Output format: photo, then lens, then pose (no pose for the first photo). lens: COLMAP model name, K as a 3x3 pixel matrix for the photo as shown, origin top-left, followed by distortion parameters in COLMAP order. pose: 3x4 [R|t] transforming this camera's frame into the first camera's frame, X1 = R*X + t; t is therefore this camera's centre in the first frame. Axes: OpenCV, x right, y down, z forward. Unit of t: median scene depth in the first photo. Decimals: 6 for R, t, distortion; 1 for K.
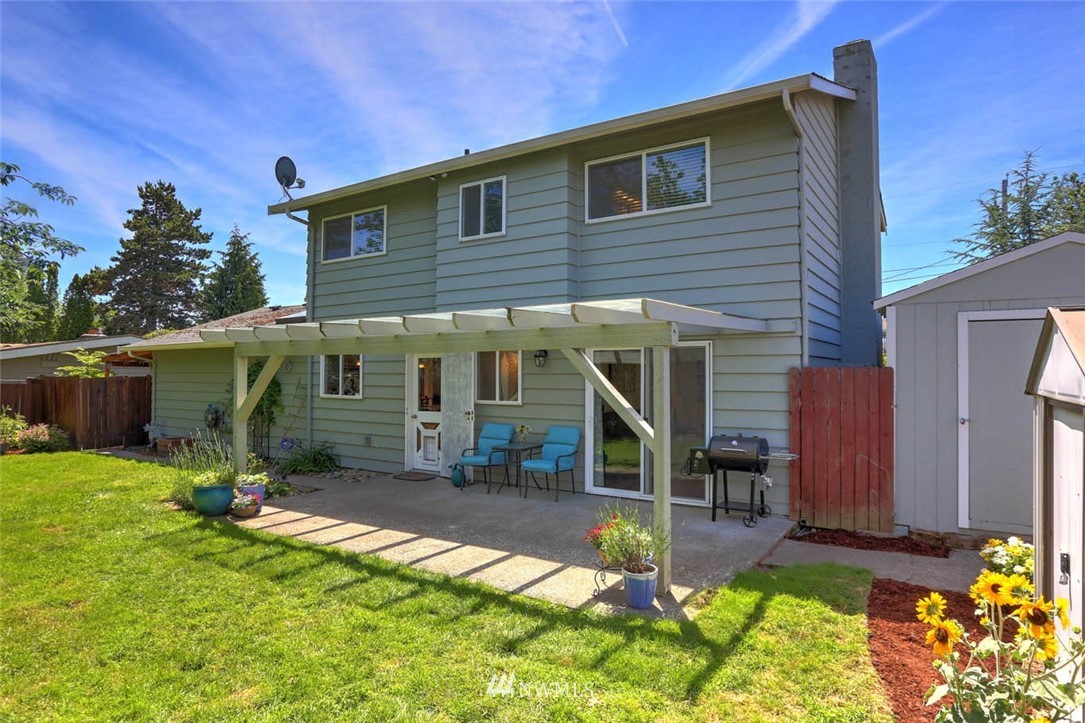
lens RADIAL K [[643.2, 0, 543.3], [0, 643.2, 369.6], [0, 0, 1]] dist [-0.004996, -0.007405]
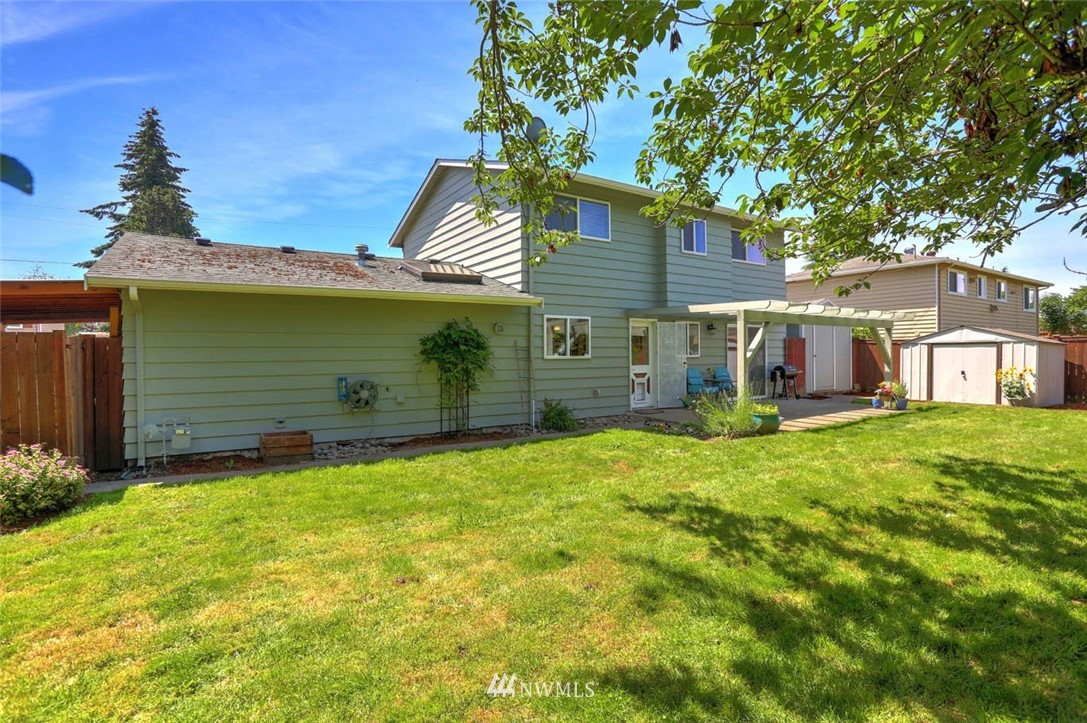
lens RADIAL K [[509.0, 0, 539.9], [0, 509.0, 356.2], [0, 0, 1]] dist [0.000038, 0.000330]
pose [[0.386135, -0.014844, 0.922323, -1.359960], [-0.002274, 0.999852, 0.017044, 0.029283], [-0.922439, -0.008679, 0.386044, 0.826177]]
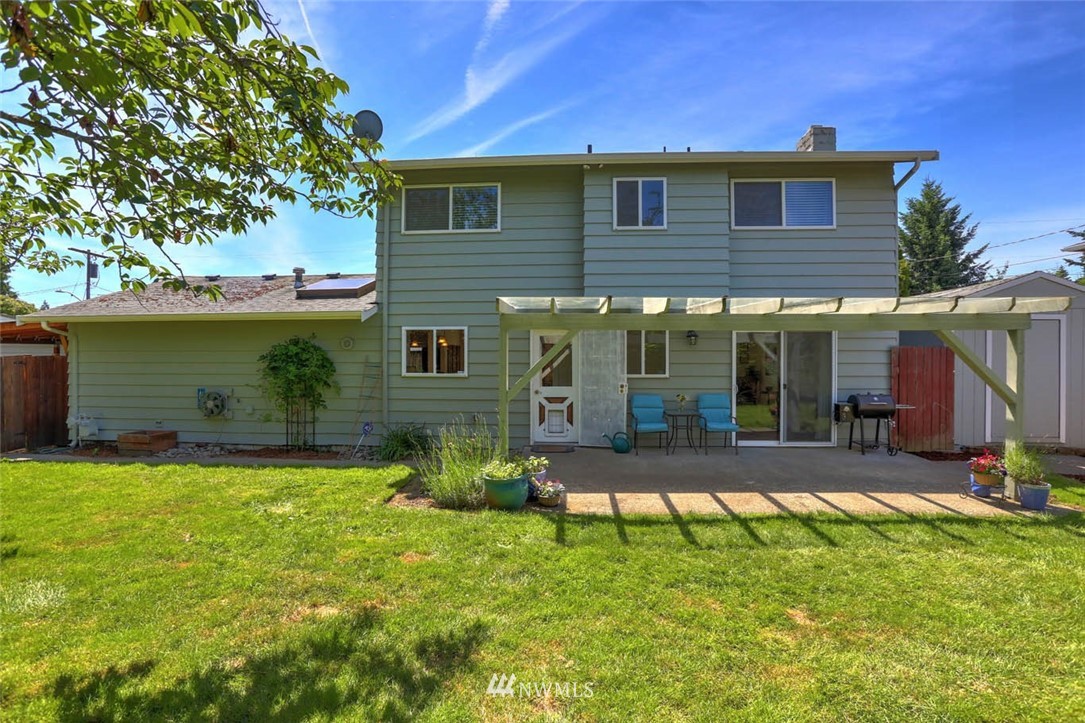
lens RADIAL K [[461.7, 0, 544.9], [0, 461.7, 358.5], [0, 0, 1]] dist [-0.023333, 0.000181]
pose [[0.858680, -0.003476, 0.512501, -0.620799], [-0.002254, 0.999942, 0.010558, 0.011397], [-0.512508, -0.010221, 0.858622, 0.378274]]
